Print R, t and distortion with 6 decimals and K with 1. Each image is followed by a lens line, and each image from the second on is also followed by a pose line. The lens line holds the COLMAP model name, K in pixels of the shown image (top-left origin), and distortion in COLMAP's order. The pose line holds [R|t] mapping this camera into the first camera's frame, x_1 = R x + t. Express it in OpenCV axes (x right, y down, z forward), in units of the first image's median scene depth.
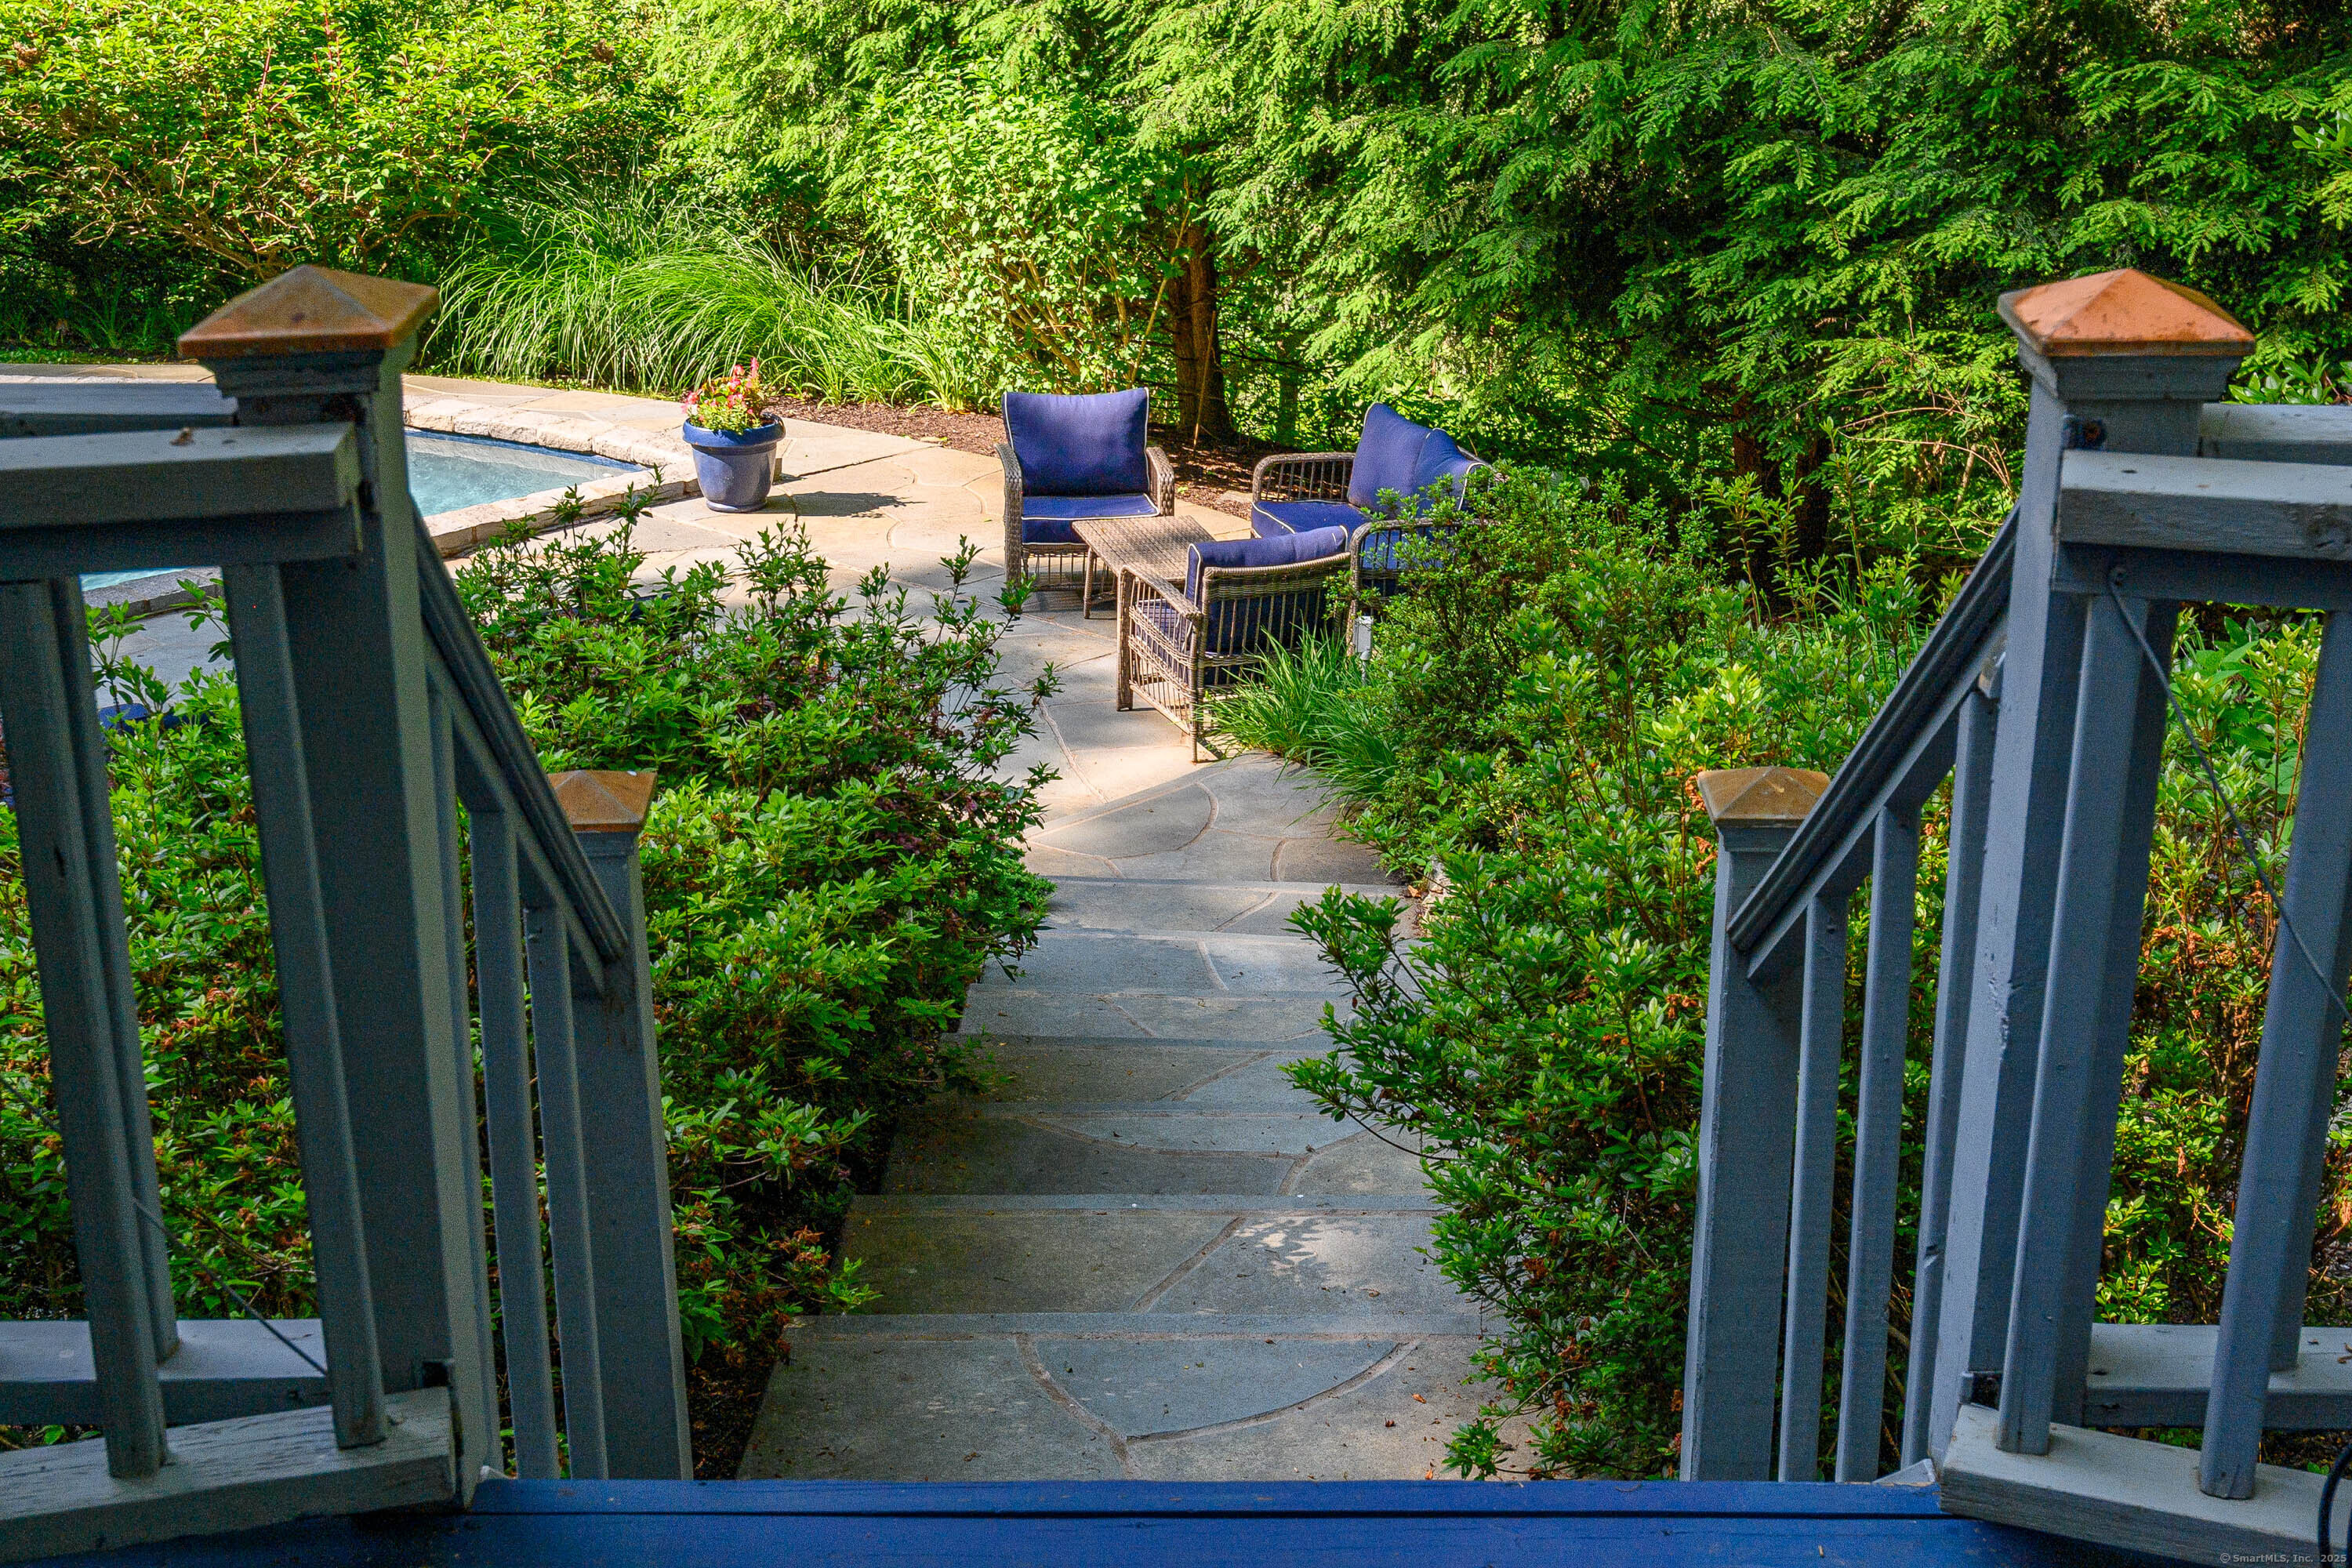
lens RADIAL K [[3056.9, 0, 1193.5], [0, 3056.9, 788.1], [0, 0, 1]] dist [0.011190, 0.000000]
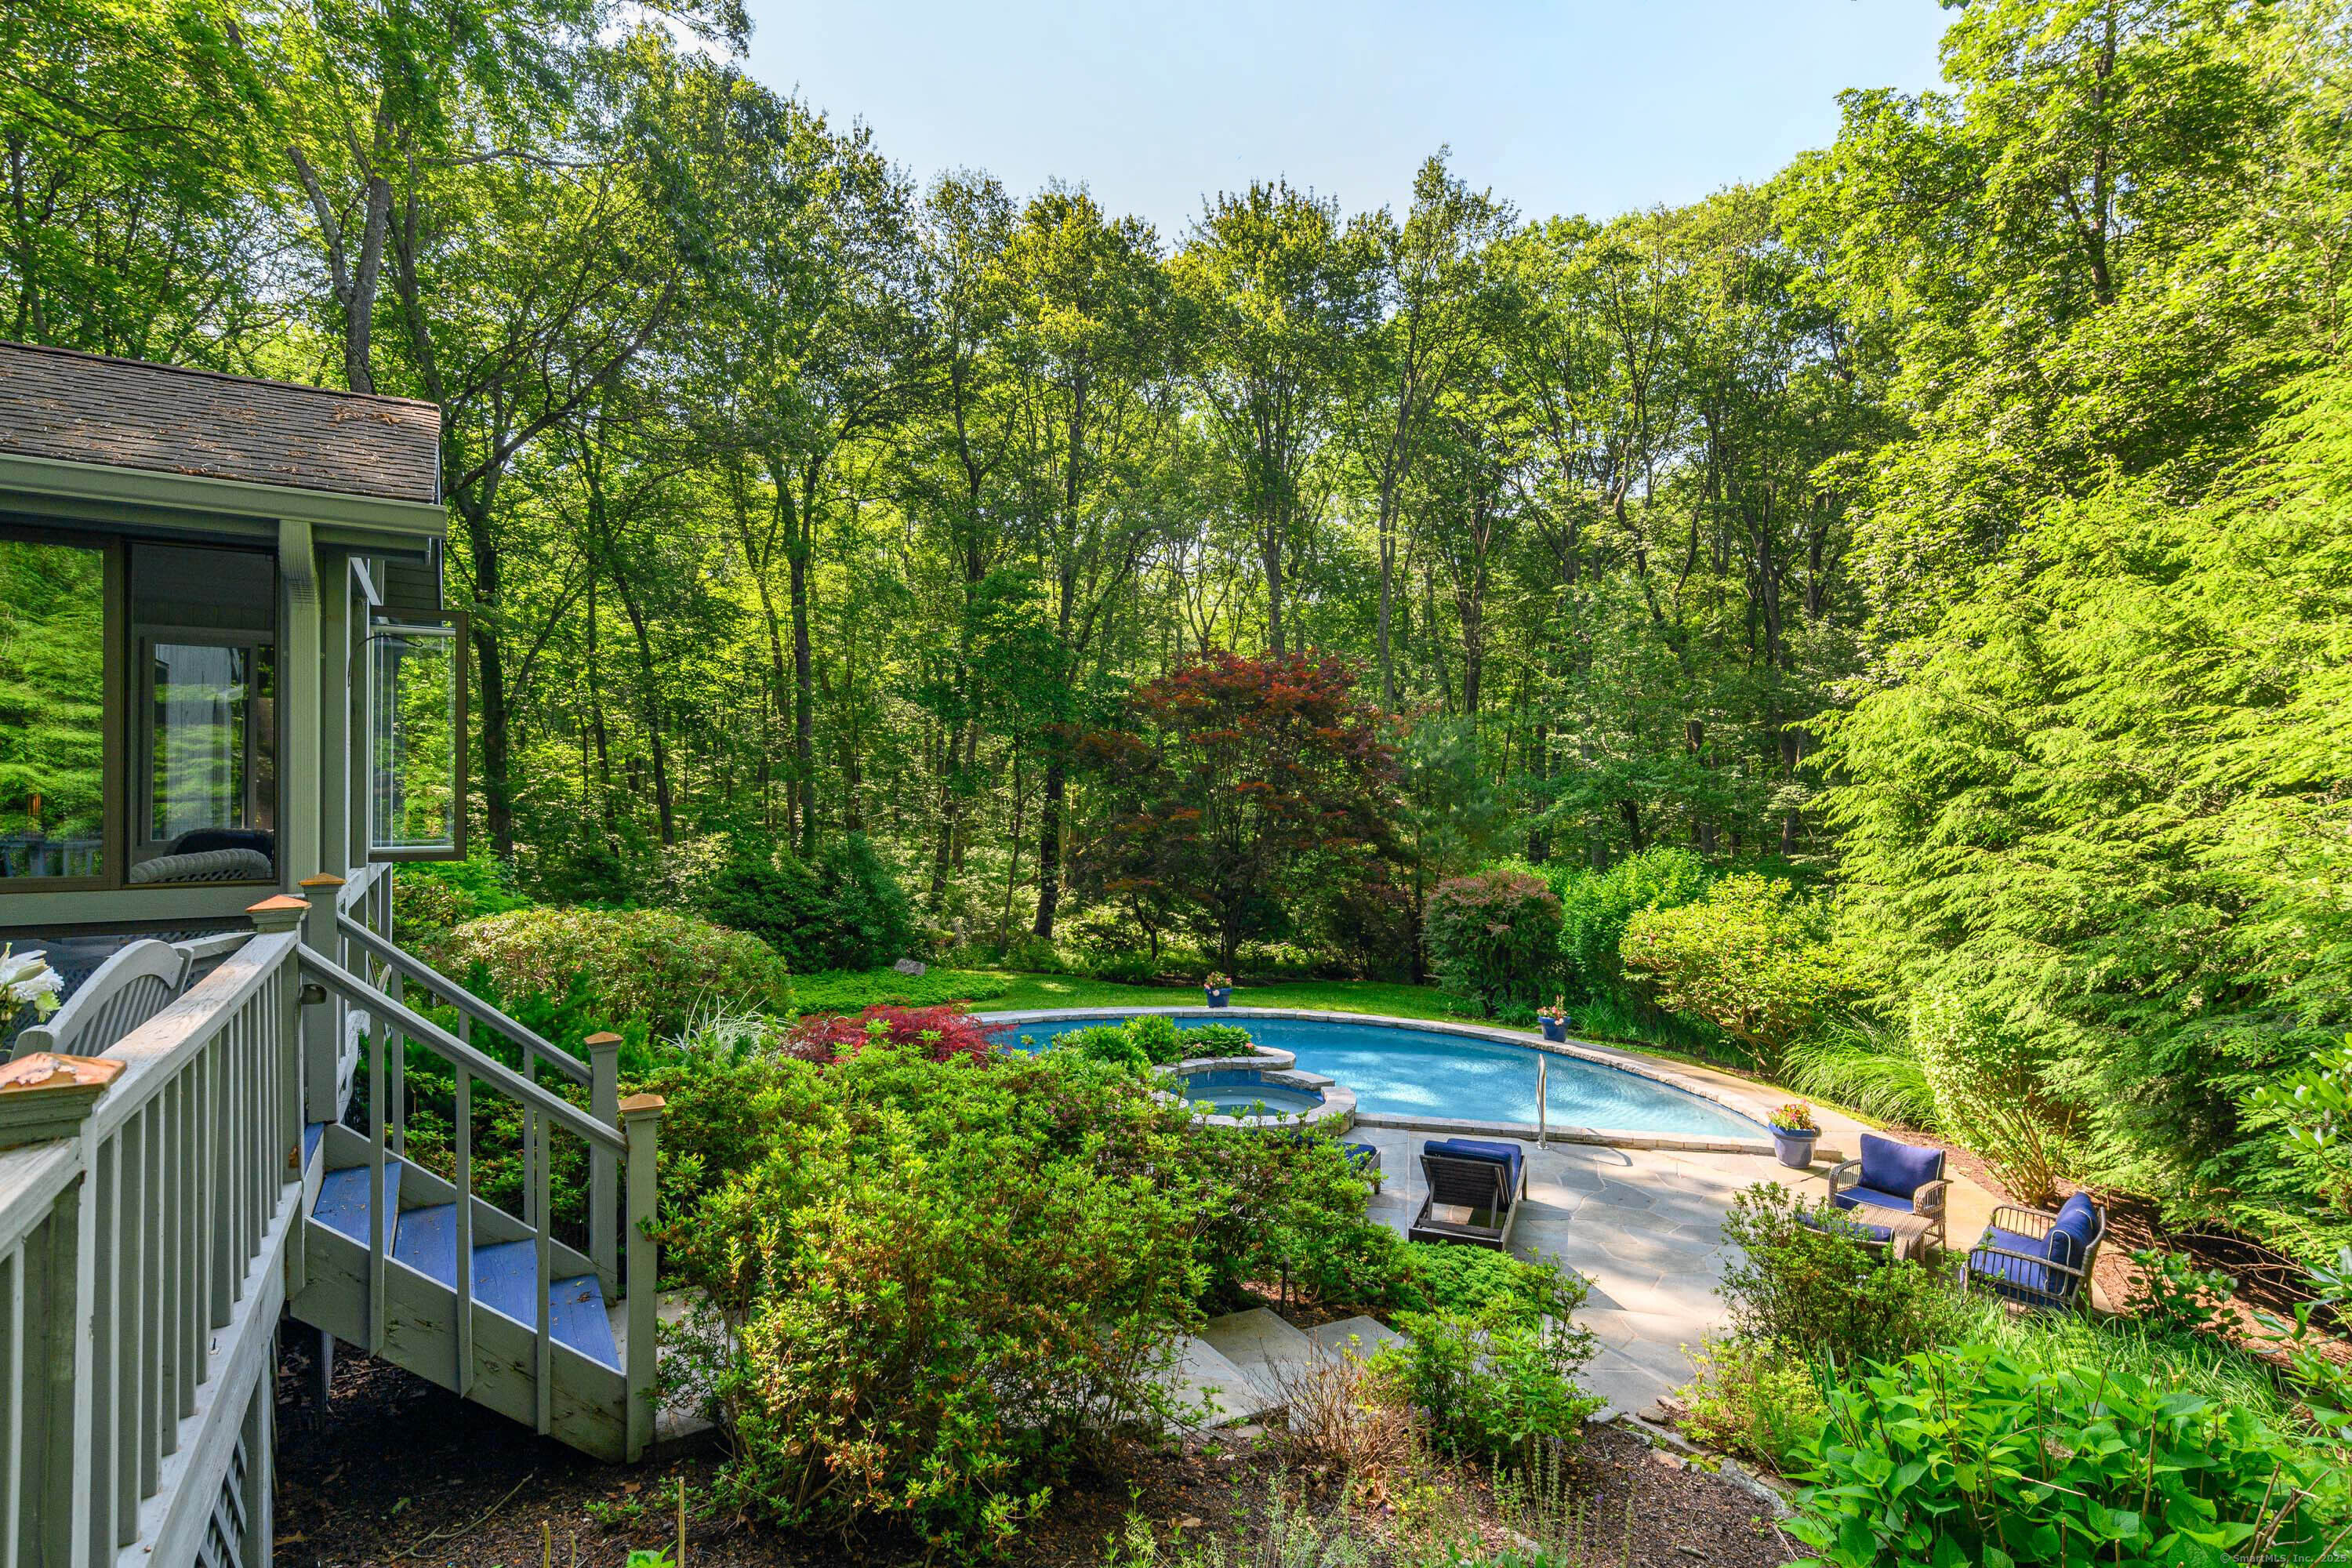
lens RADIAL K [[1178.1, 0, 1177.2], [0, 1178.1, 783.8], [0, 0, 1]] dist [0.004352, 0.001596]
pose [[0.512957, -0.009019, -0.858367, 0.352872], [-0.303023, 0.933668, -0.190896, -0.055943], [0.803151, 0.358026, 0.476199, 0.177732]]
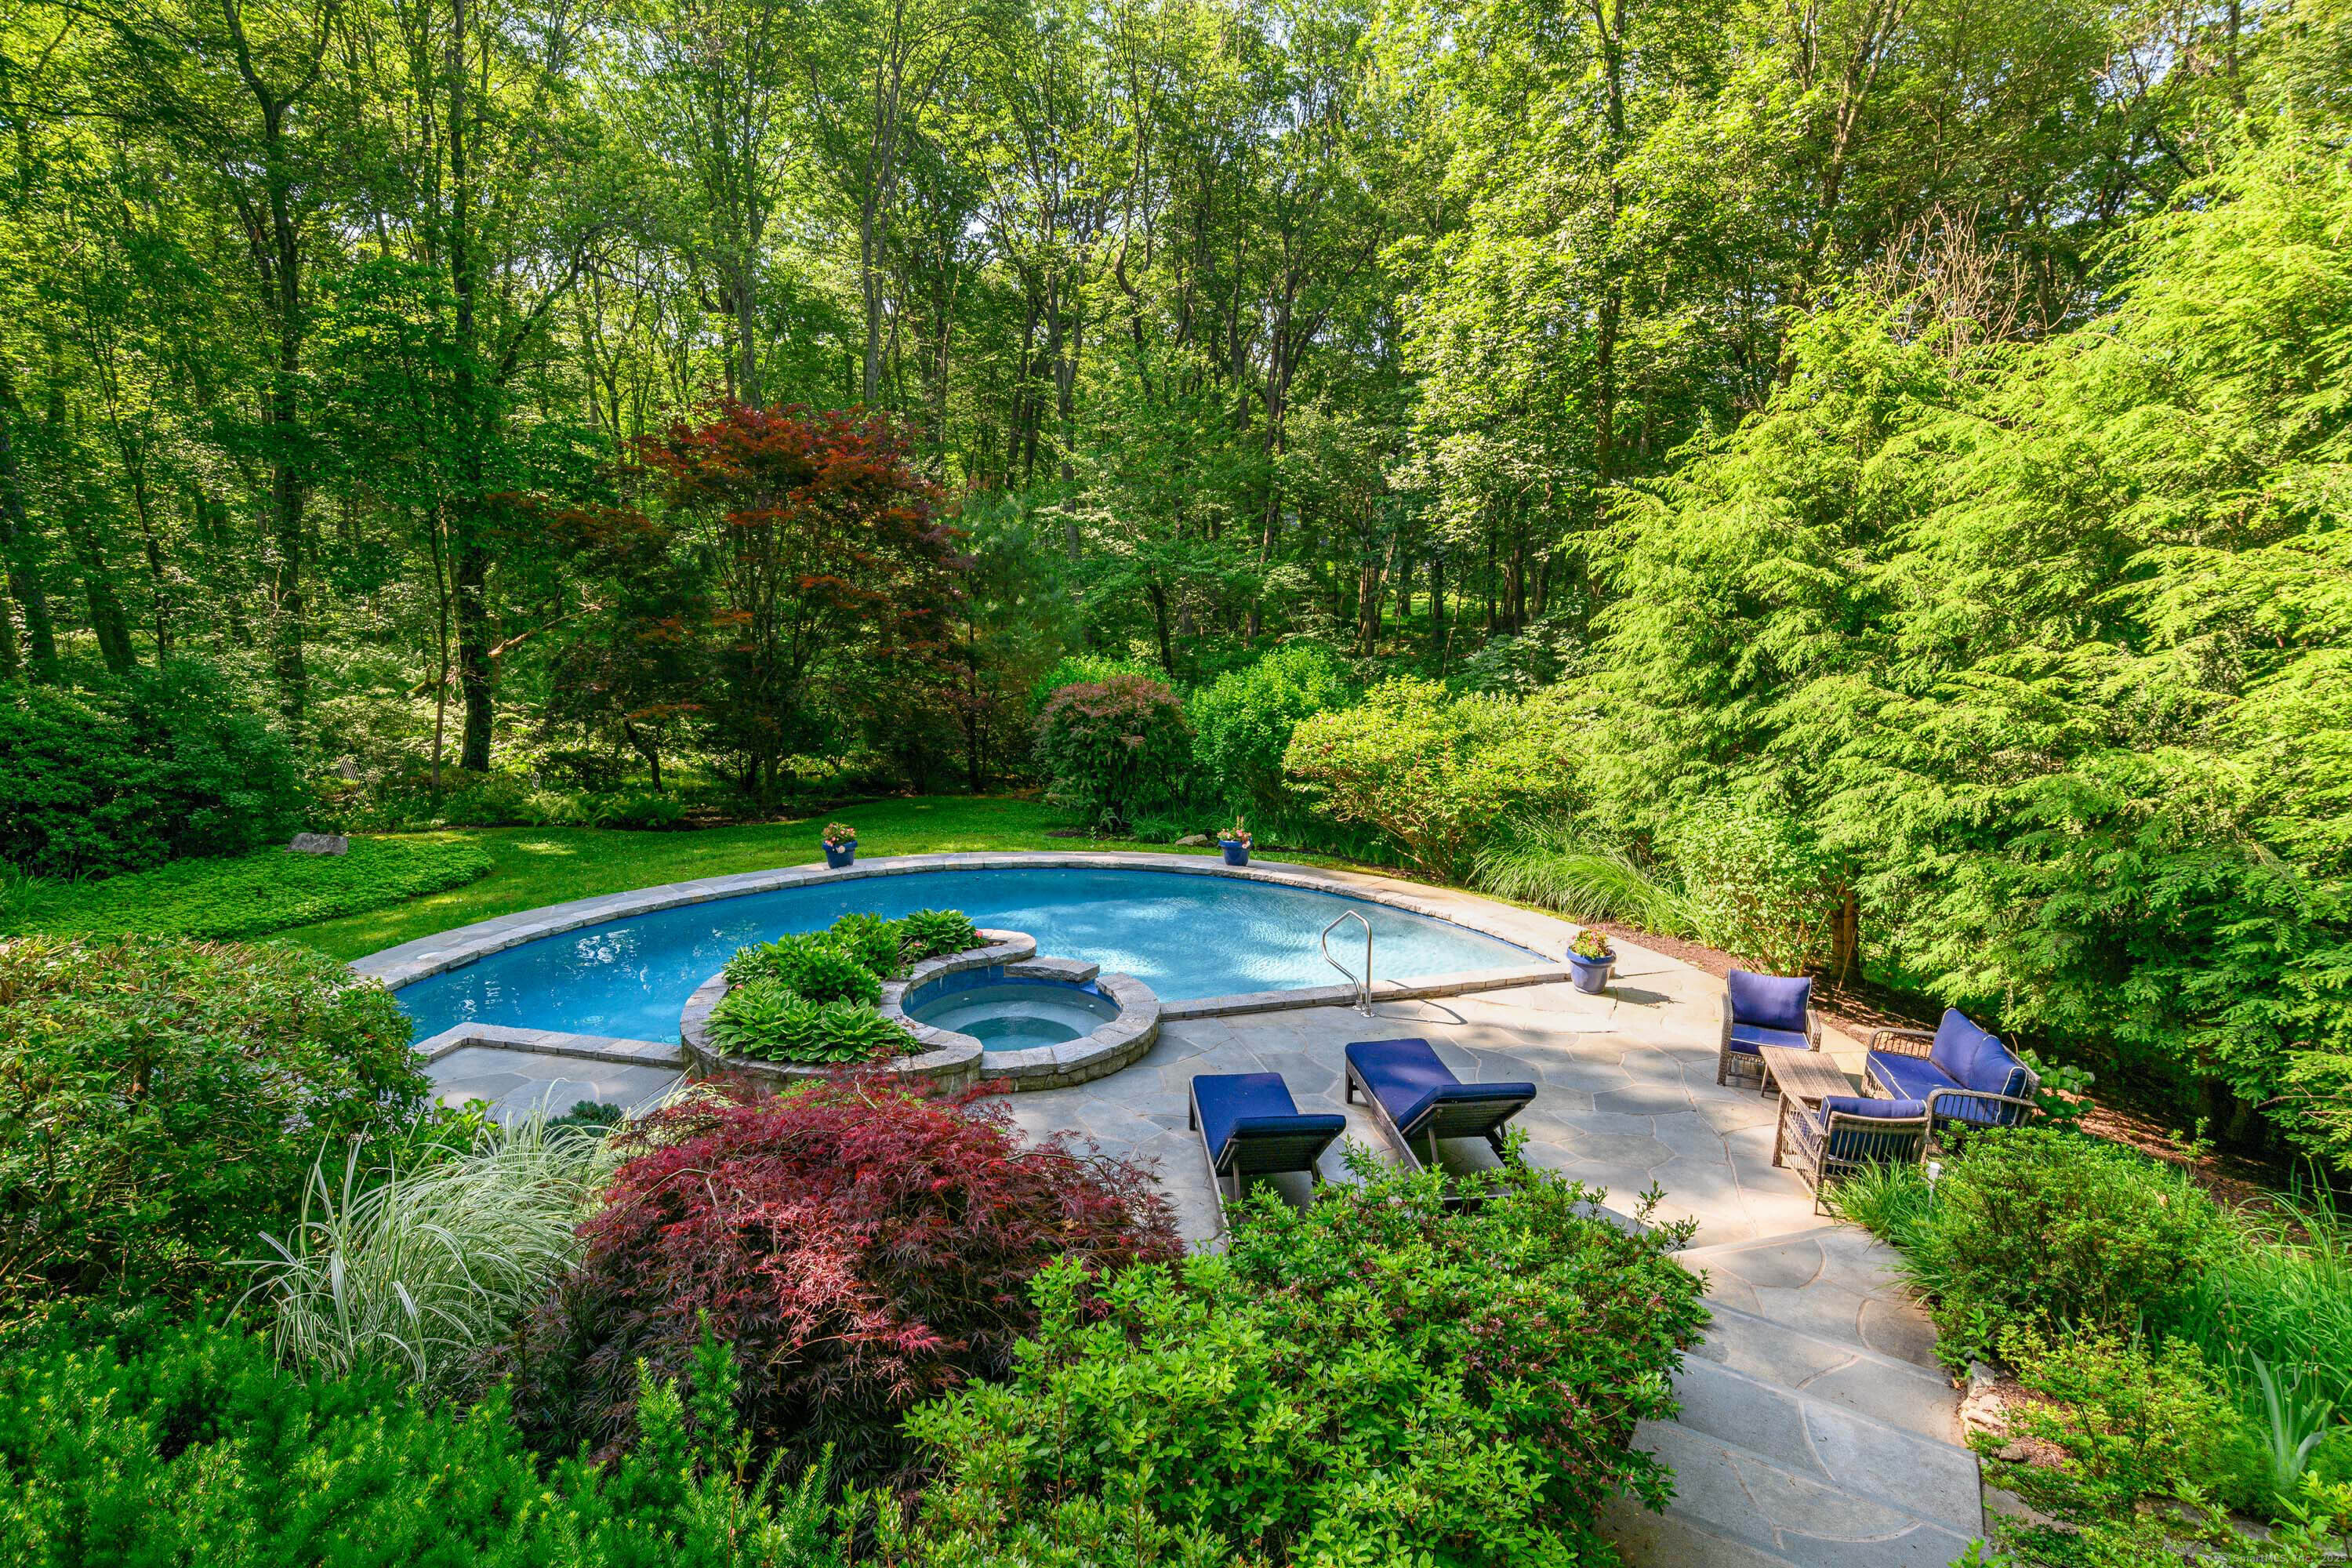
lens RADIAL K [[1178.1, 0, 1183.1], [0, 1178.1, 774.0], [0, 0, 1]] dist [0.004352, 0.001596]
pose [[0.863488, 0.086796, -0.496845, 0.001494], [-0.175146, 0.975381, -0.134001, -0.082928], [0.472982, 0.202729, 0.857432, 0.141234]]
